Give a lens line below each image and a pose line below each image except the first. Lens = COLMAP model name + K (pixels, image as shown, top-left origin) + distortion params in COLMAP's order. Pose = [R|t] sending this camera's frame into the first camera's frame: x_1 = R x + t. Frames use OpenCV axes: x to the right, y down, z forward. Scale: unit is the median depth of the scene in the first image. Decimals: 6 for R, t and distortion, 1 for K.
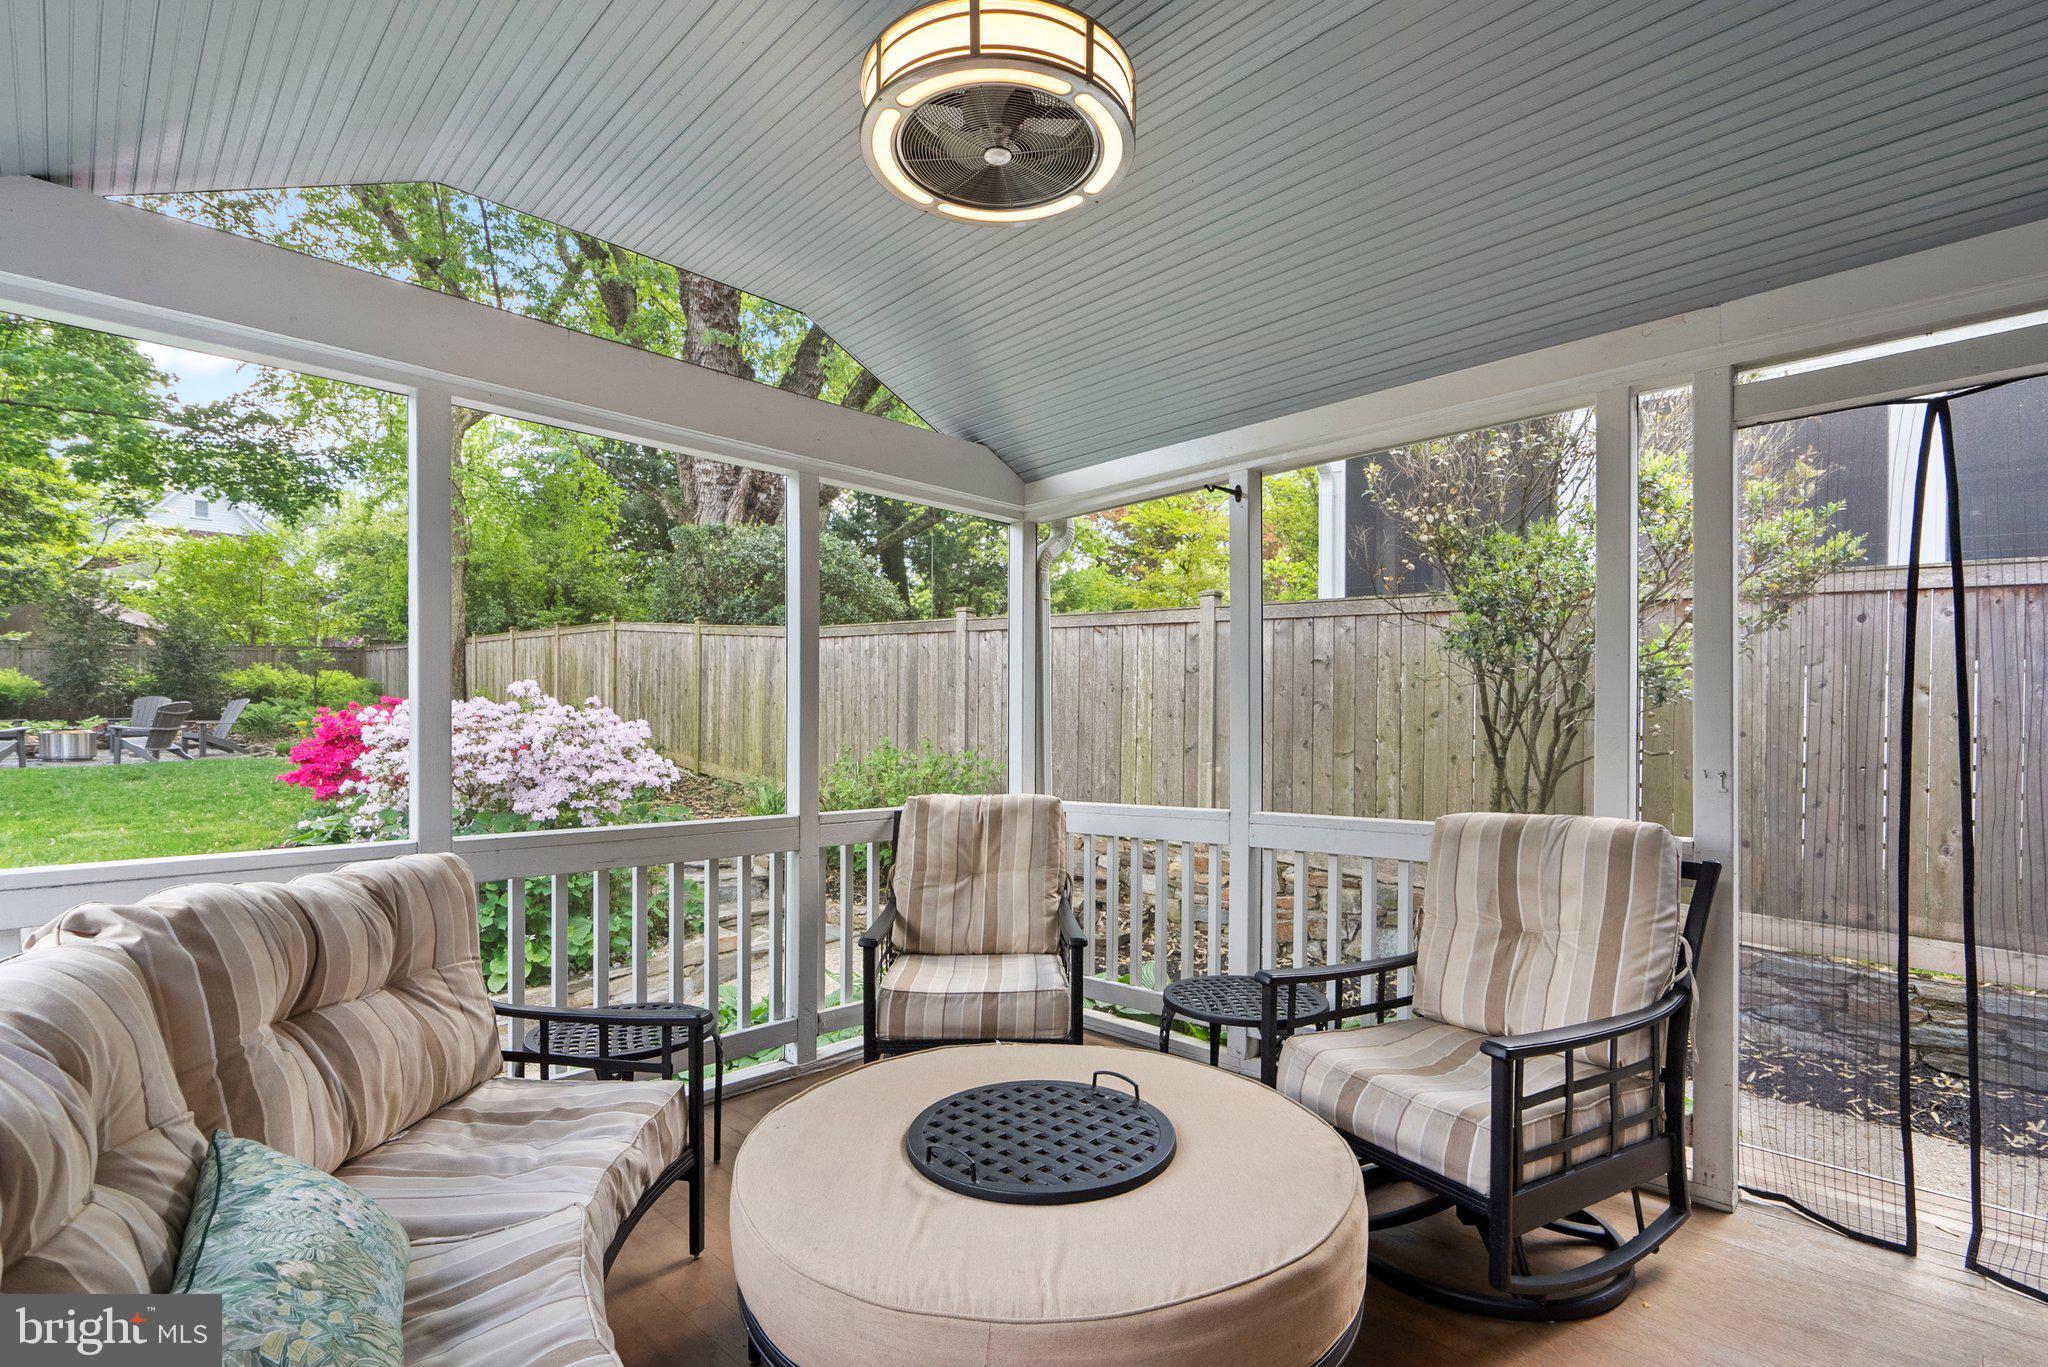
lens RADIAL K [[954.8, 0, 1002.0], [0, 954.8, 737.4], [0, 0, 1]] dist [-0.005408, 0.002029]
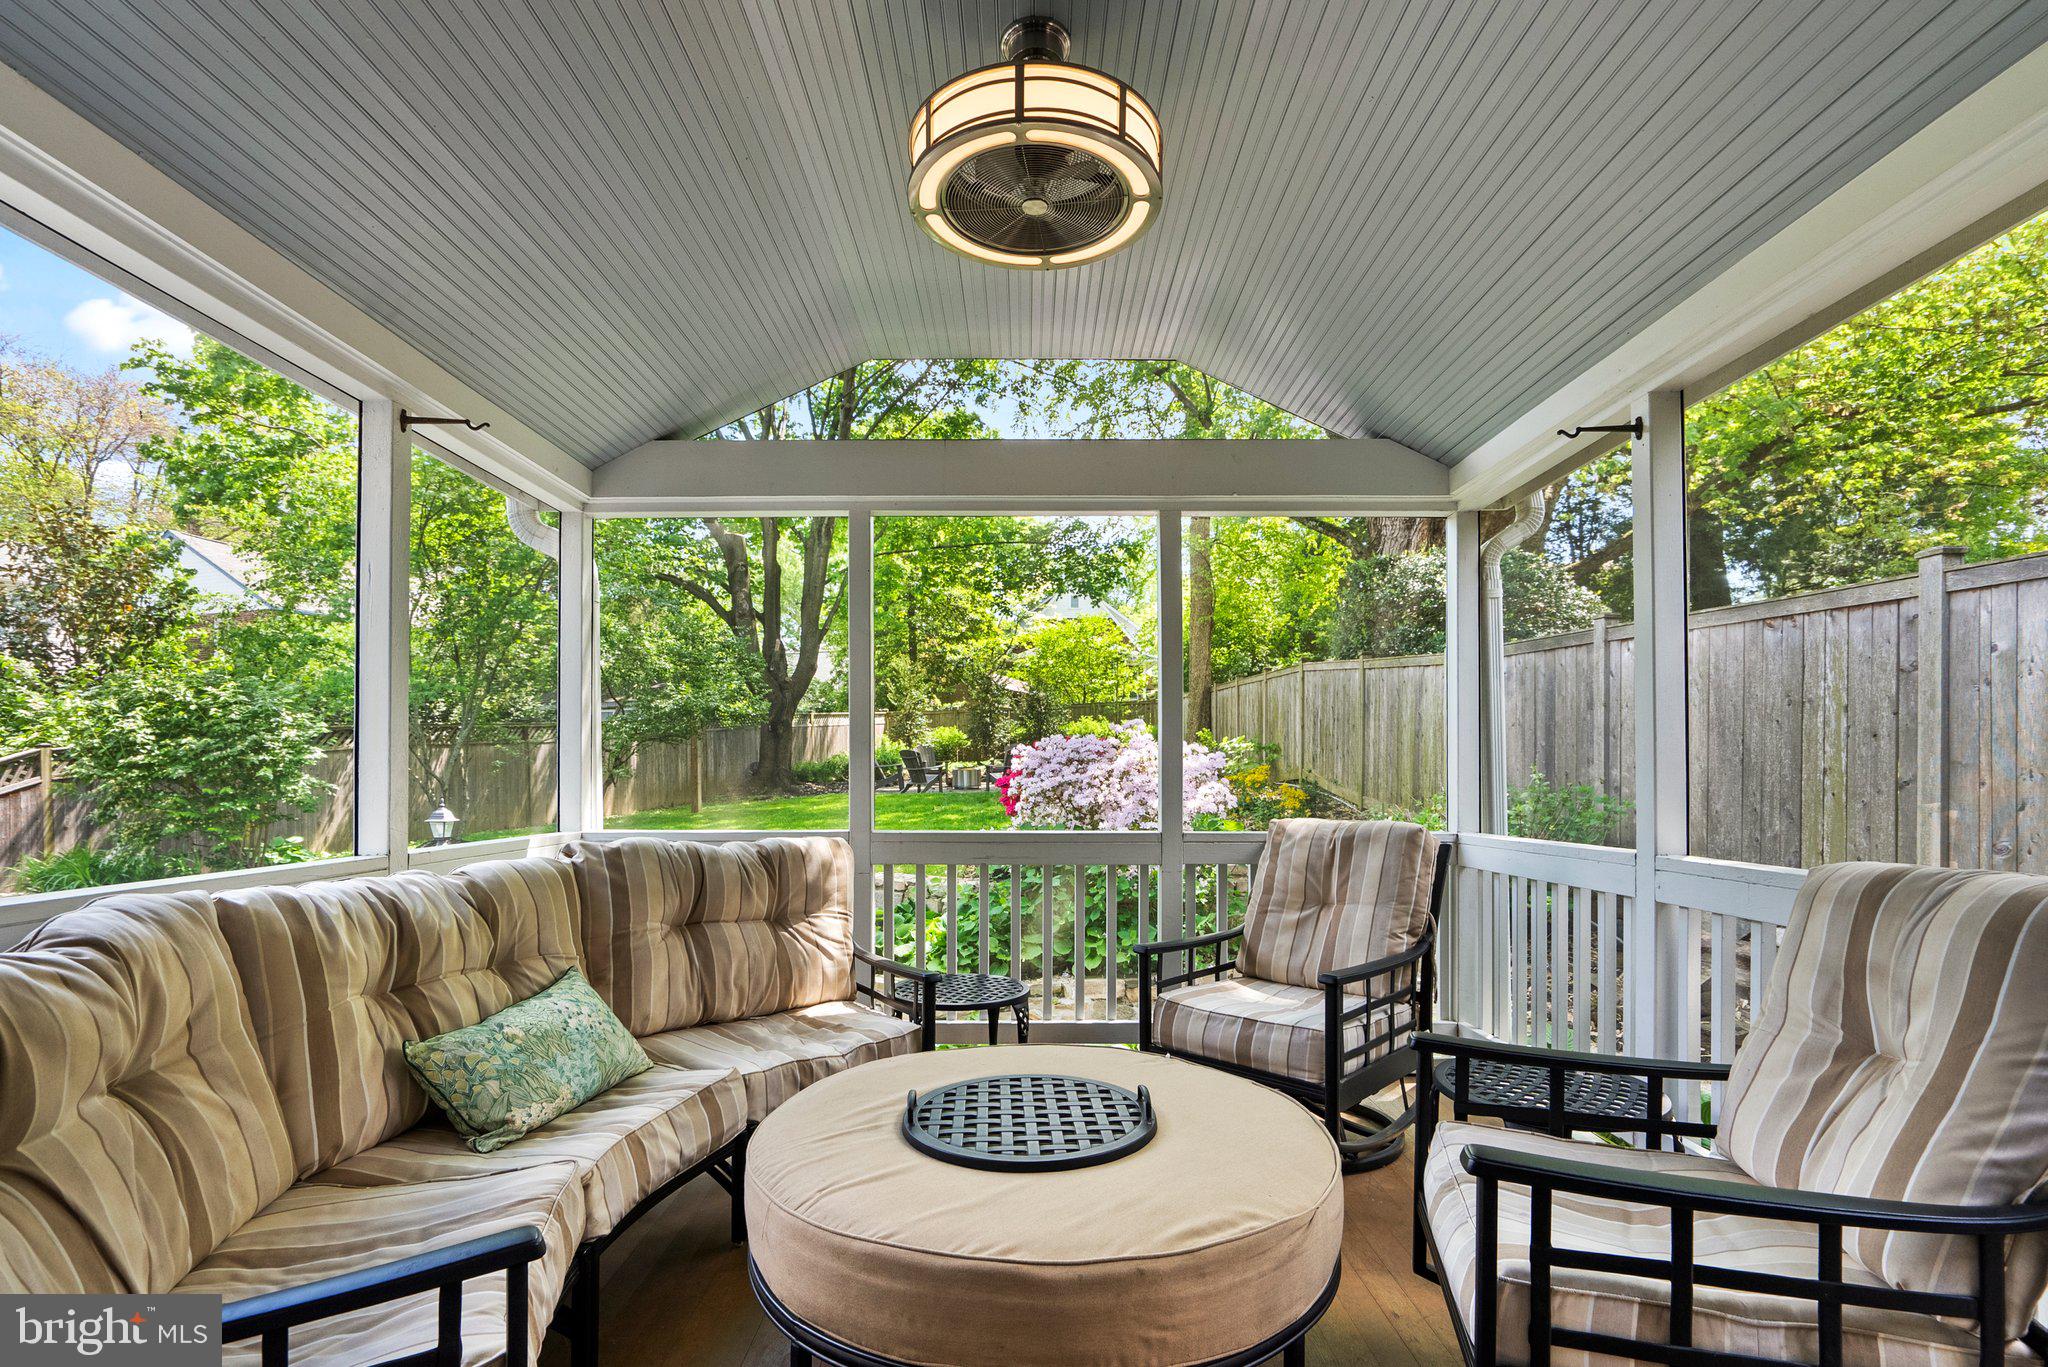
lens RADIAL K [[954.8, 0, 1018.0], [0, 954.8, 768.7], [0, 0, 1]] dist [-0.005408, 0.002029]
pose [[0.711420, -0.001064, -0.702766, 0.229575], [-0.006099, 0.999952, -0.007688, 0.011010], [0.702741, 0.009755, 0.711379, 0.069100]]
